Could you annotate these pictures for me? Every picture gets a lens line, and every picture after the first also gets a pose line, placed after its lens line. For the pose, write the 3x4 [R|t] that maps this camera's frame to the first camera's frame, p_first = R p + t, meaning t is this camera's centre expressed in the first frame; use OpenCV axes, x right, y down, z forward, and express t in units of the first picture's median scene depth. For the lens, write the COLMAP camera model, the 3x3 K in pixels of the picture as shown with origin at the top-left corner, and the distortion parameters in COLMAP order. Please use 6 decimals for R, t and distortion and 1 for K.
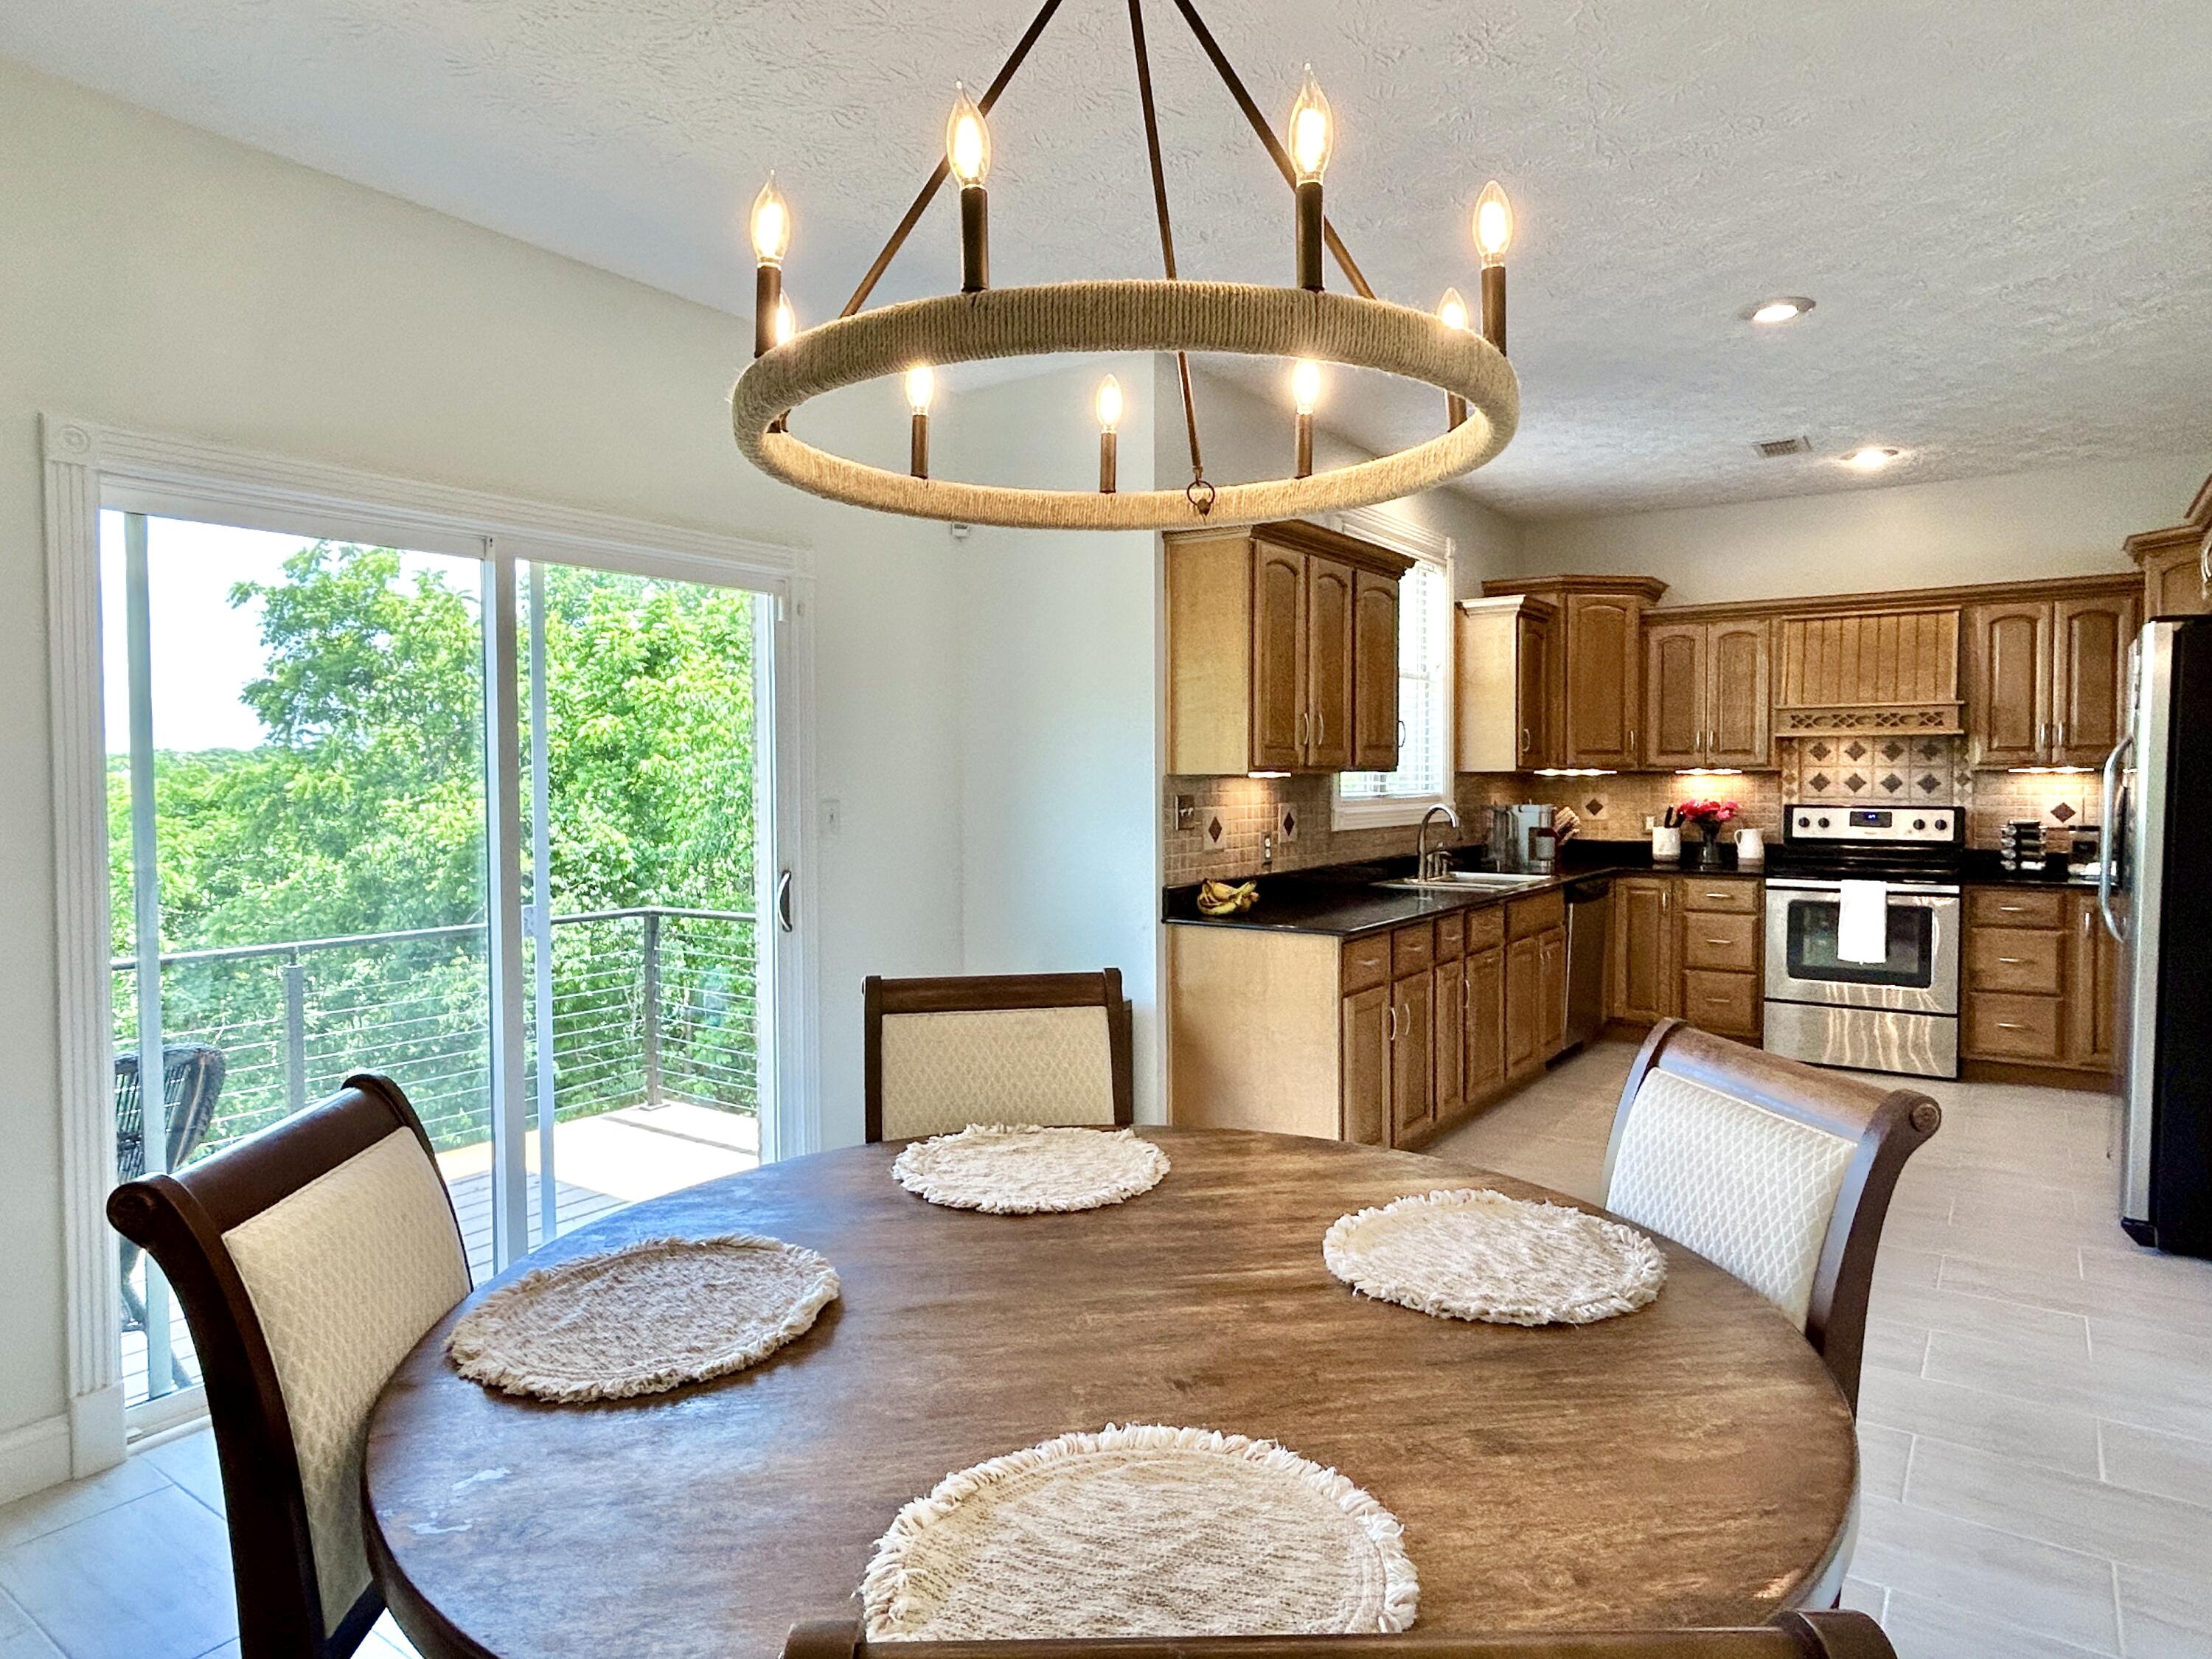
lens RADIAL K [[1313.2, 0, 1097.4], [0, 1313.2, 809.8], [0, 0, 1]] dist [-0.001443, -0.001973]
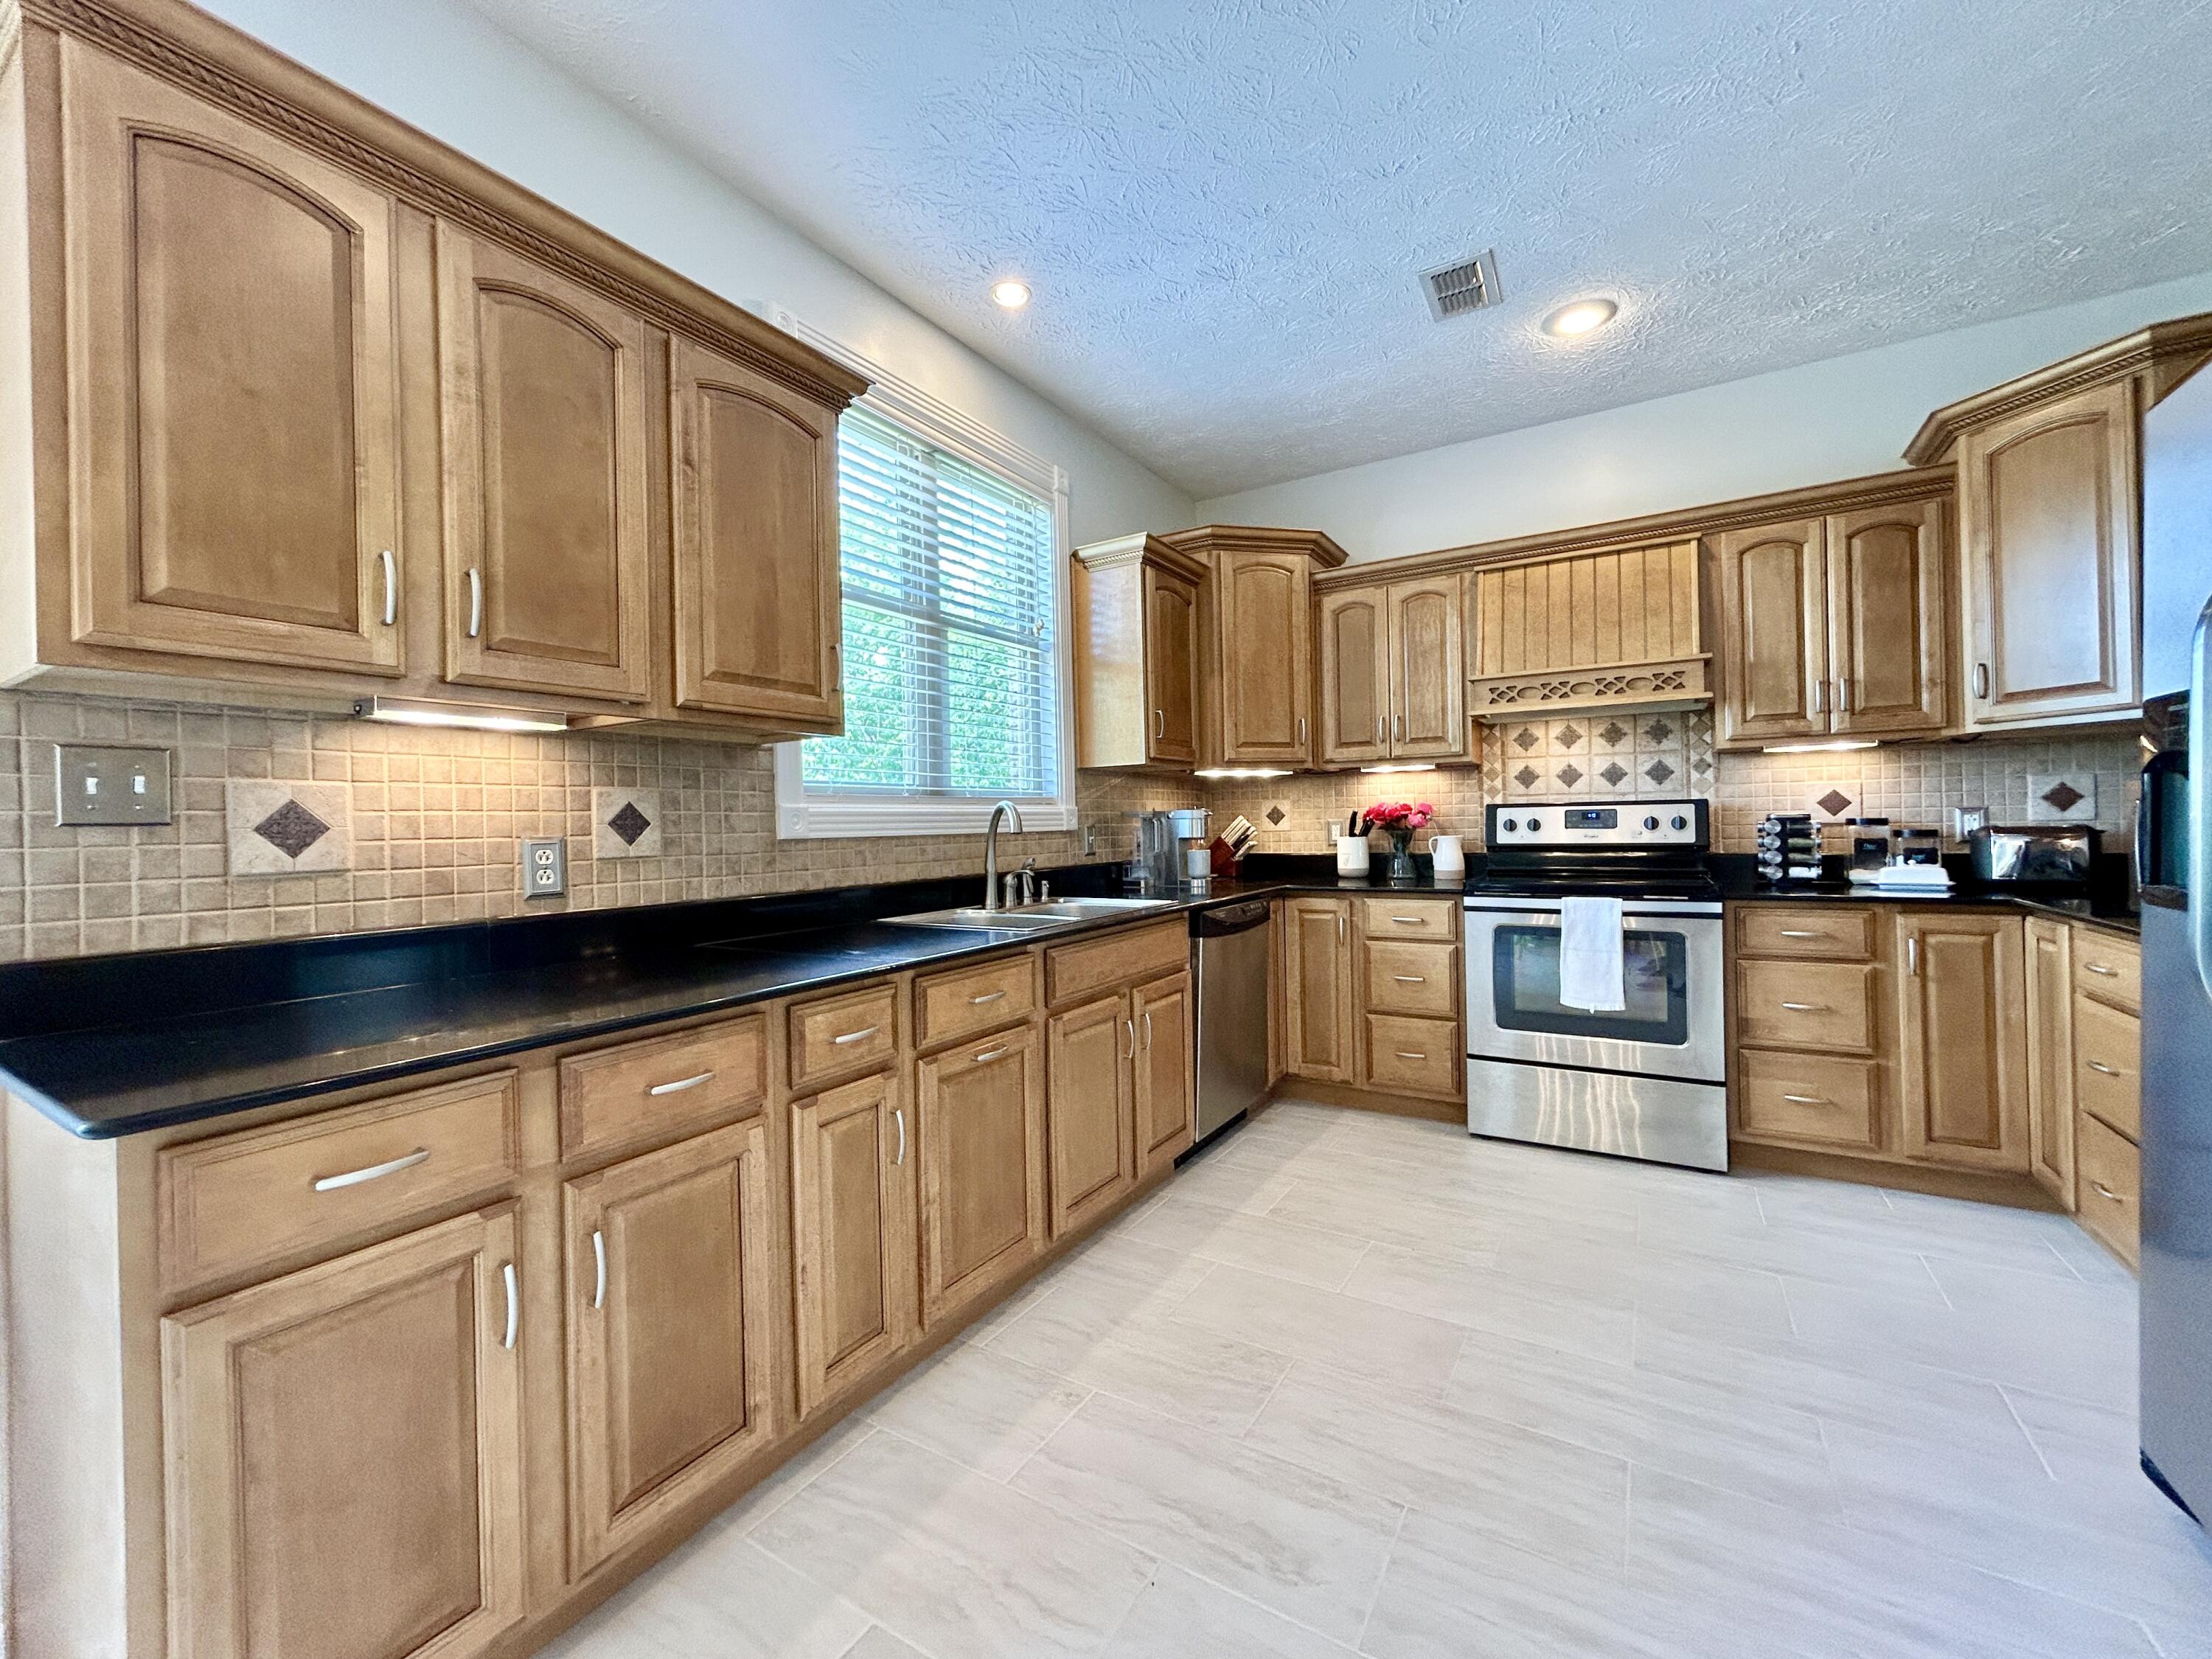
lens RADIAL K [[895.8, 0, 1104.7], [0, 895.8, 822.1], [0, 0, 1]] dist [-0.000501, 0.001652]
pose [[0.997437, -0.016847, 0.069534, 0.264398], [0.018981, 0.999365, -0.030148, 0.020656], [-0.068982, 0.031391, 0.997124, 0.491691]]
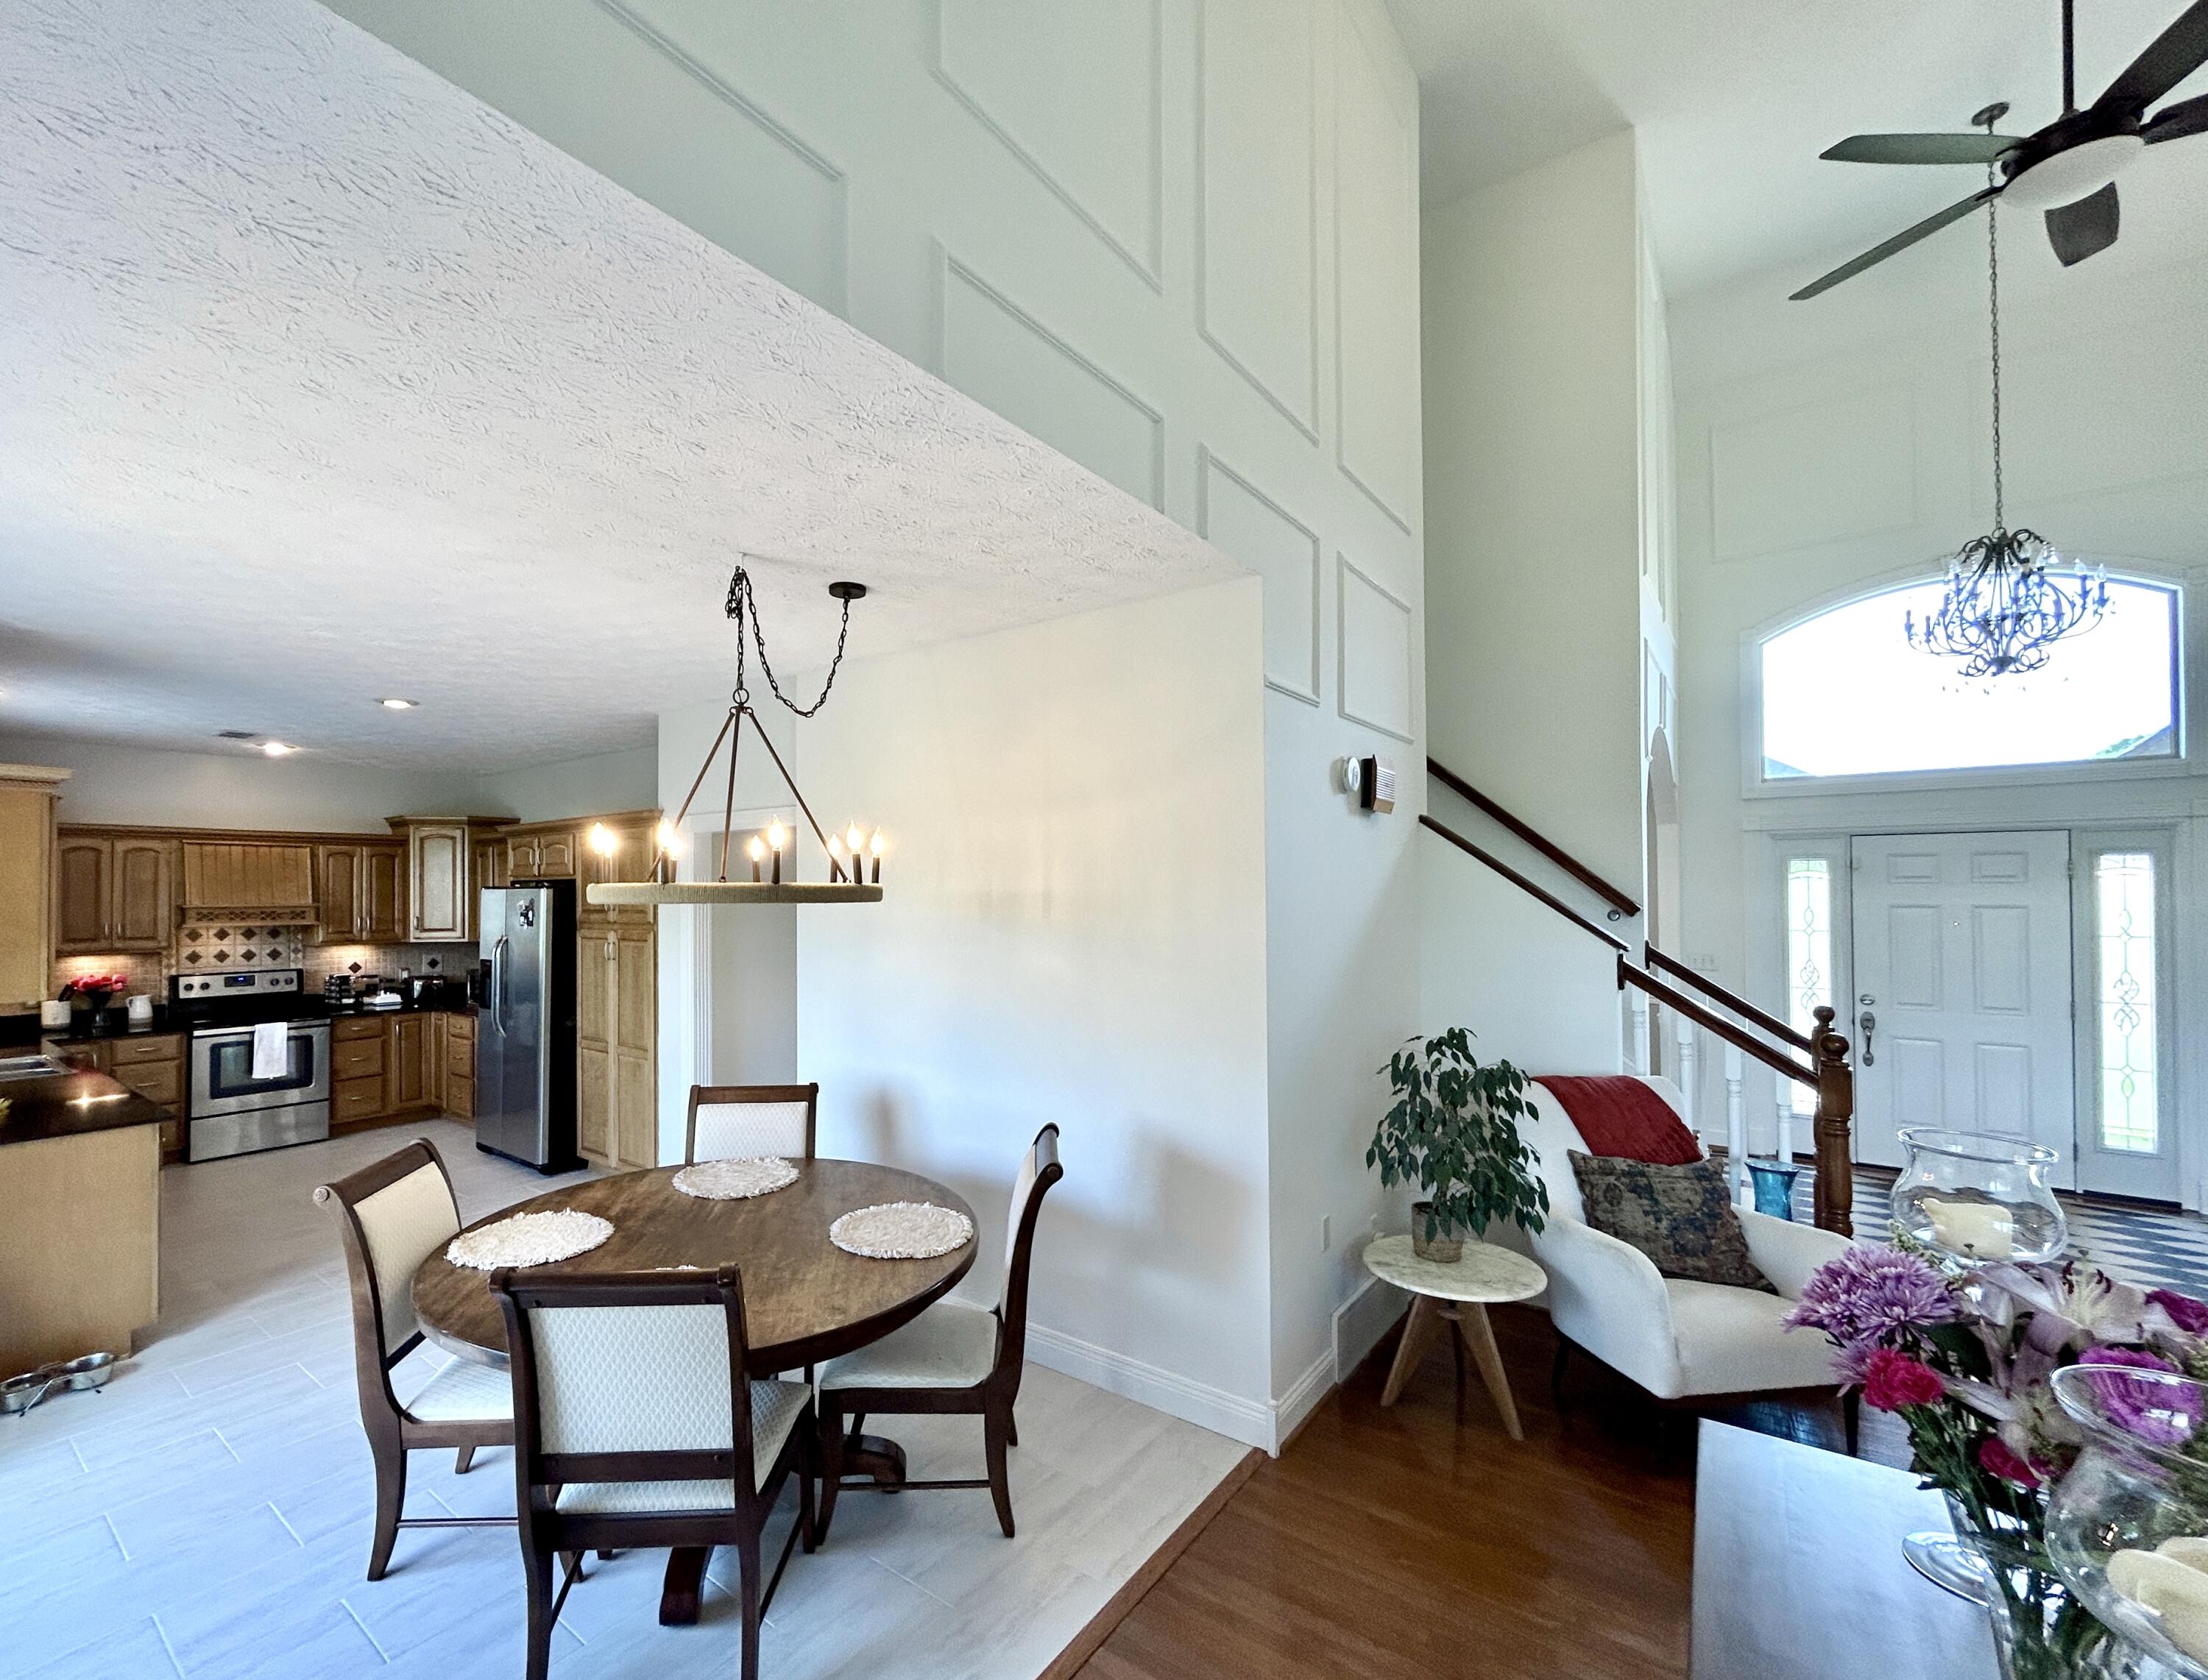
lens RADIAL K [[969.0, 0, 990.5], [0, 969.0, 877.5], [0, 0, 1]] dist [0.001794, 0.001107]
pose [[0.067023, 0.018290, 0.997584, -0.456649], [0.032079, 0.999276, -0.020477, -0.061448], [-0.997236, 0.033374, 0.066387, 0.086505]]
